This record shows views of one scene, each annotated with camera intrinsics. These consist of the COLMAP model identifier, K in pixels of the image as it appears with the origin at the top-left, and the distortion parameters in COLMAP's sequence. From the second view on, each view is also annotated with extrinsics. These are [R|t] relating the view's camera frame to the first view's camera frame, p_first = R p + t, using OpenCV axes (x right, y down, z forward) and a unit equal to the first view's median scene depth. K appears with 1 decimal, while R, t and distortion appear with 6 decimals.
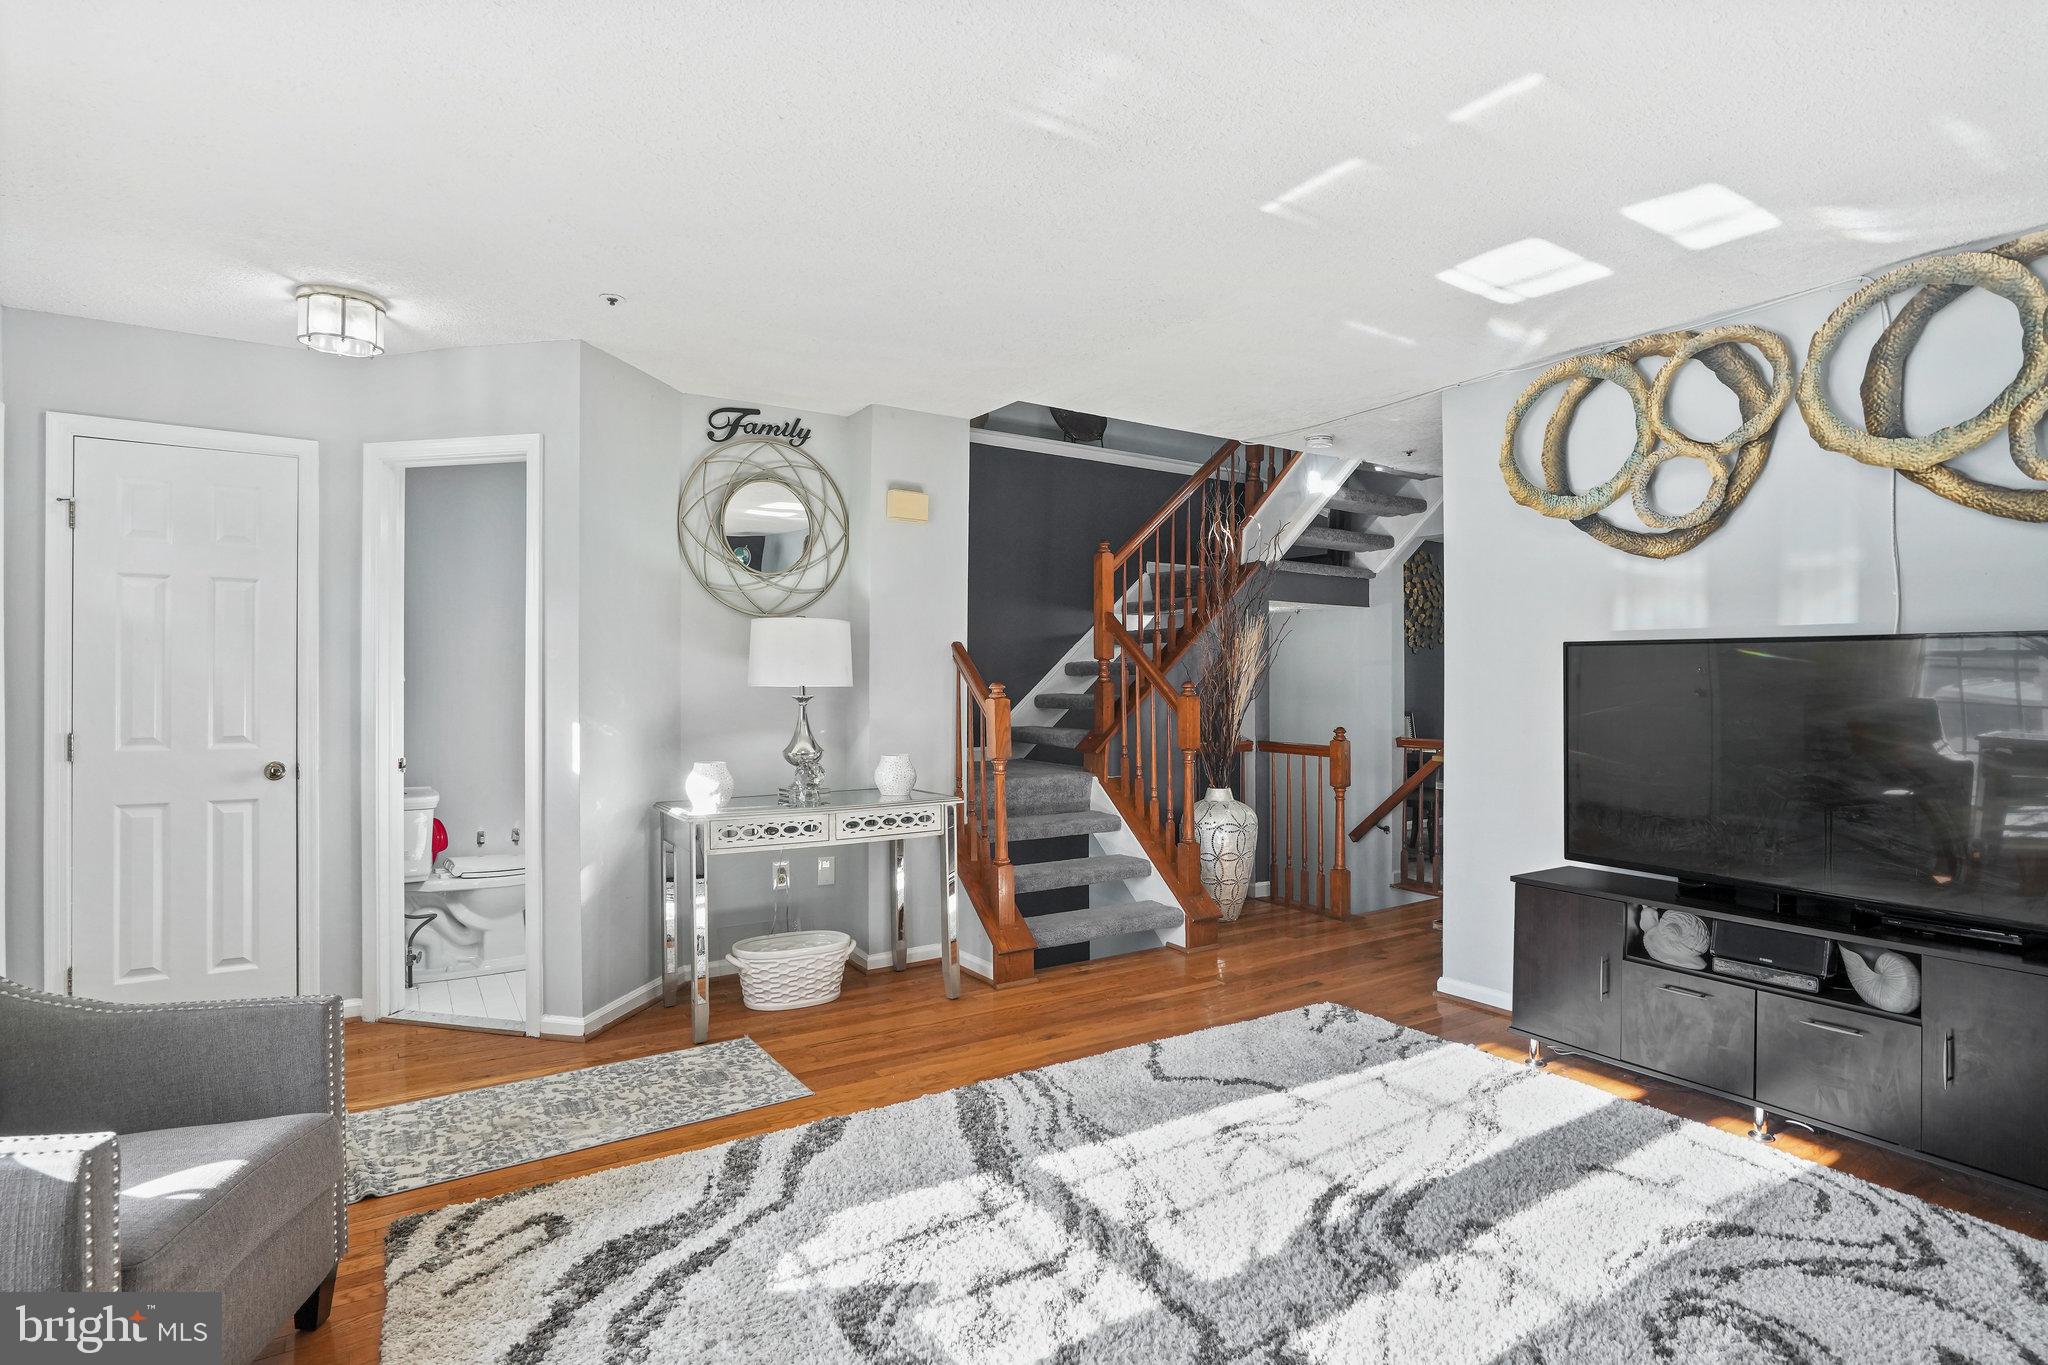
lens RADIAL K [[1016.2, 0, 1017.0], [0, 1016.2, 669.2], [0, 0, 1]] dist [-0.032002, 0.011958]
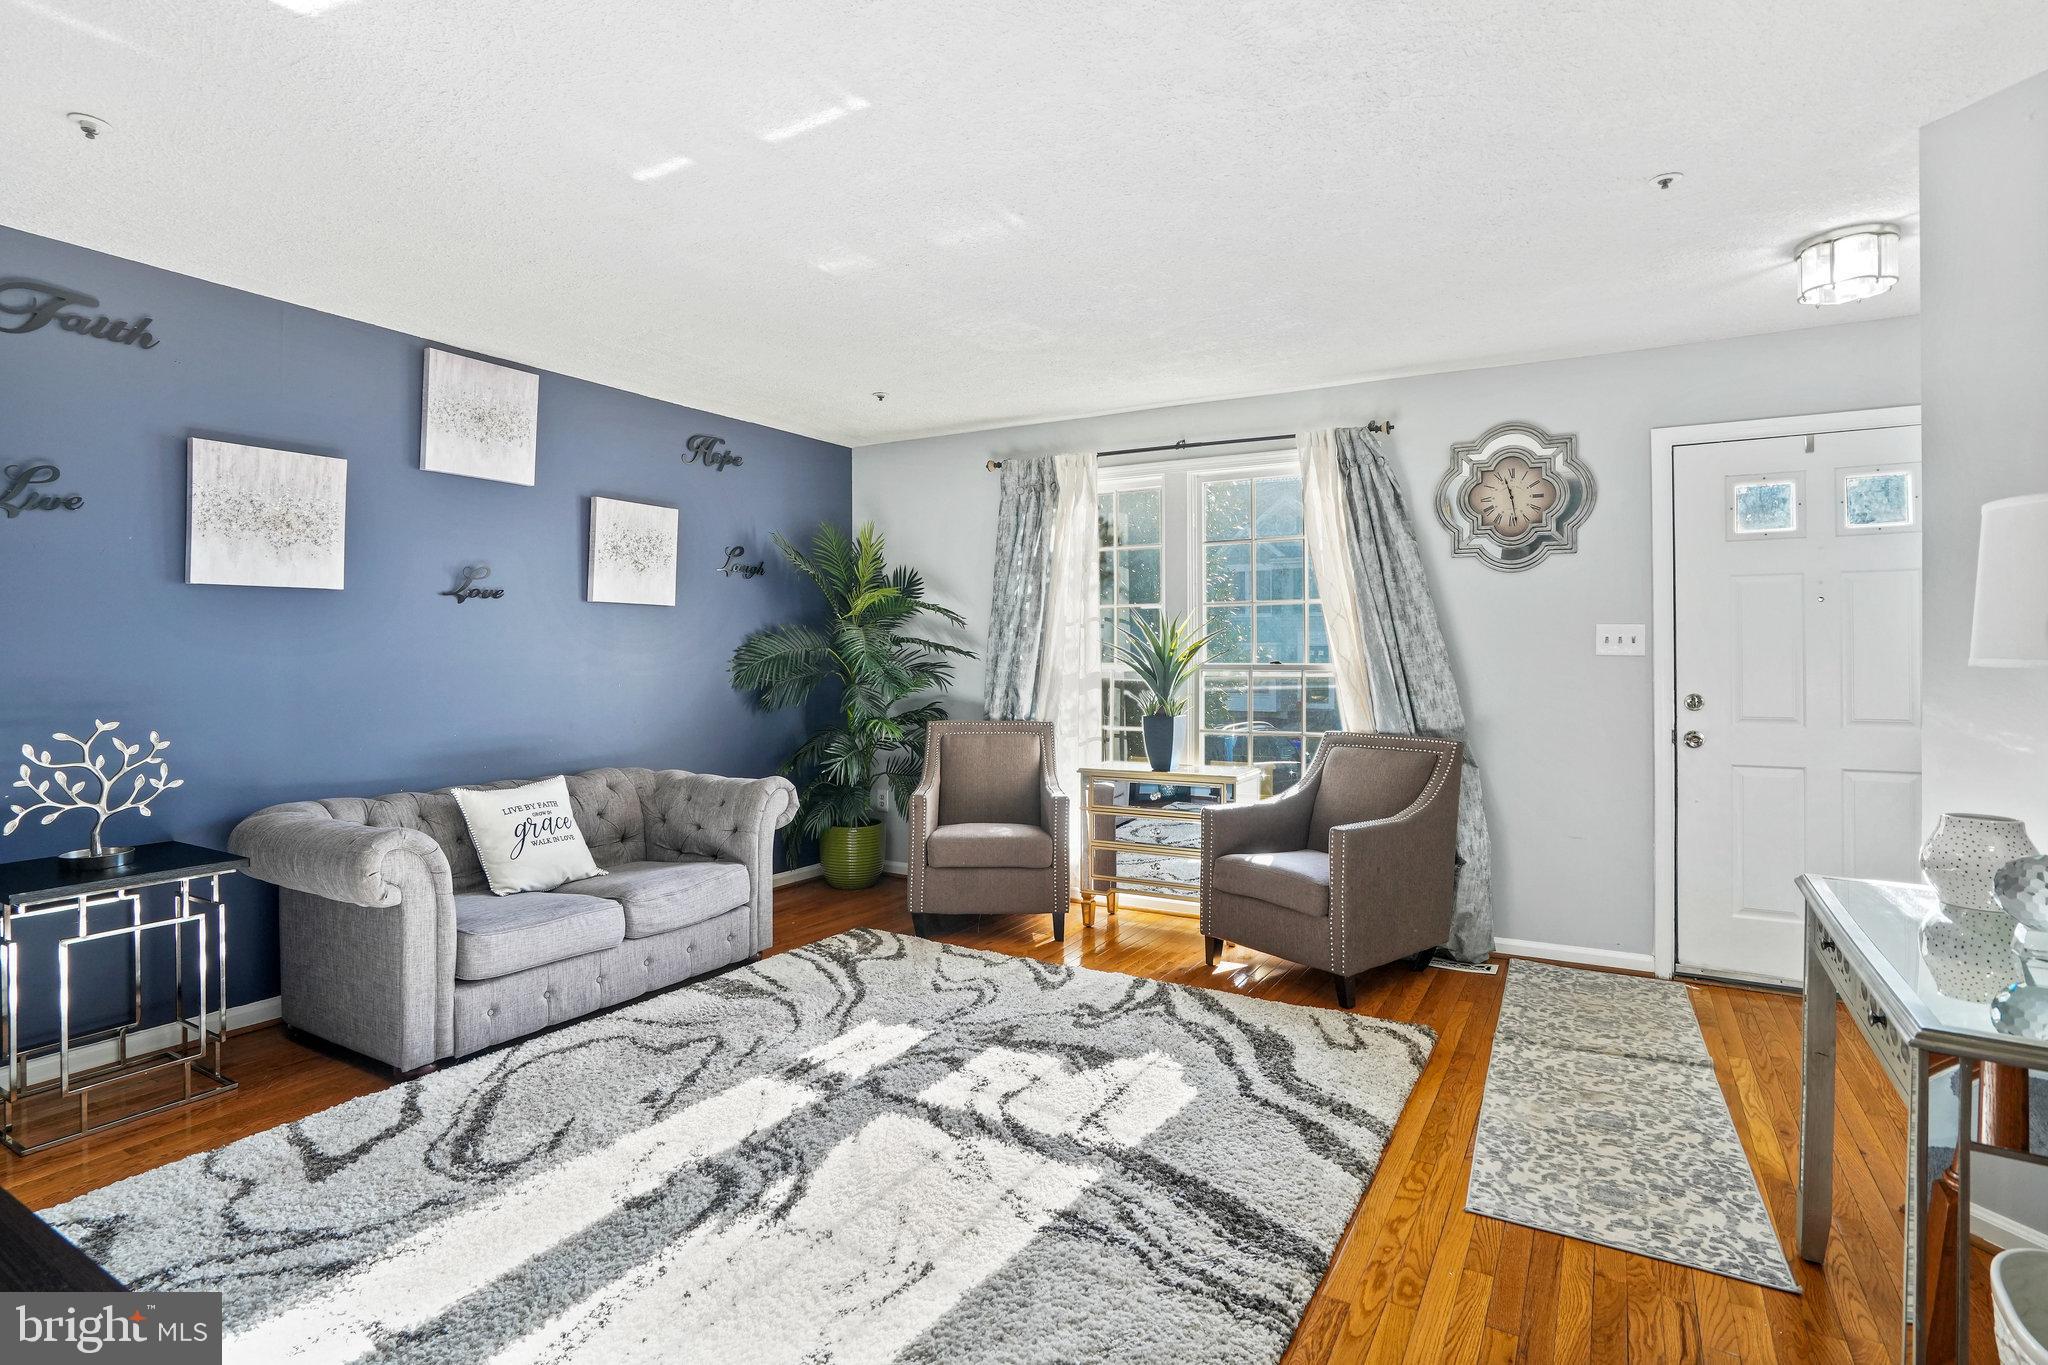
lens RADIAL K [[1016.2, 0, 1027.2], [0, 1016.2, 654.9], [0, 0, 1]] dist [-0.032002, 0.011958]
pose [[-0.886716, -0.003229, -0.462303, 0.510846], [0.002931, 0.999916, -0.012606, 0.024989], [0.462305, -0.012533, -0.886632, 1.805963]]
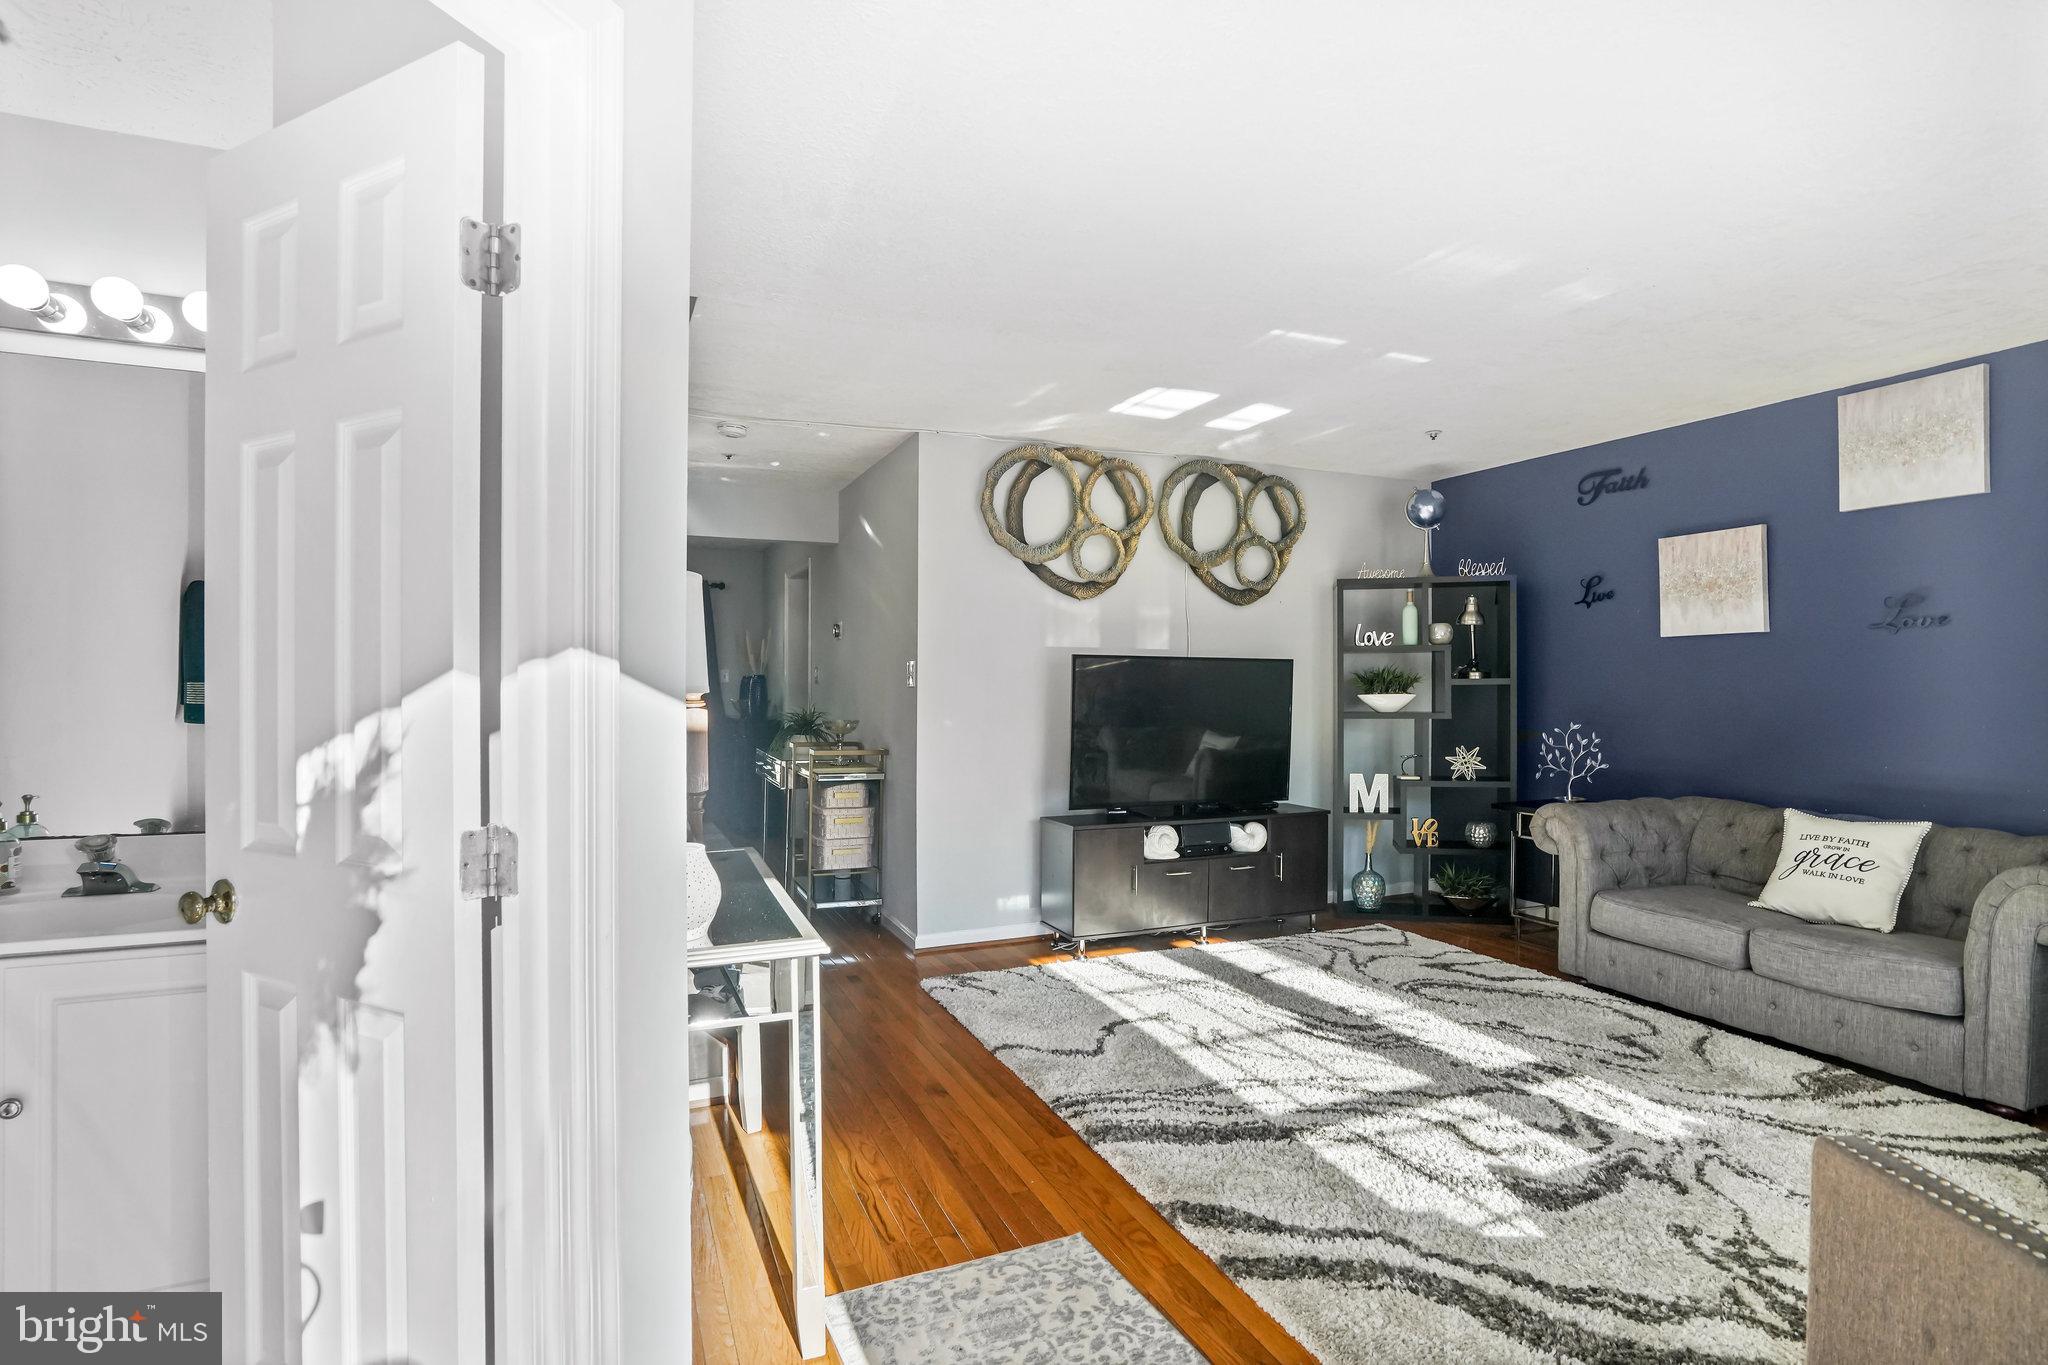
lens RADIAL K [[1016.2, 0, 1002.4], [0, 1016.2, 688.3], [0, 0, 1]] dist [-0.032002, 0.011958]
pose [[0.173528, -0.010433, 0.984774, -1.137572], [-0.012065, 0.999846, 0.012719, 0.003468], [-0.984755, -0.014088, 0.173375, 1.114764]]
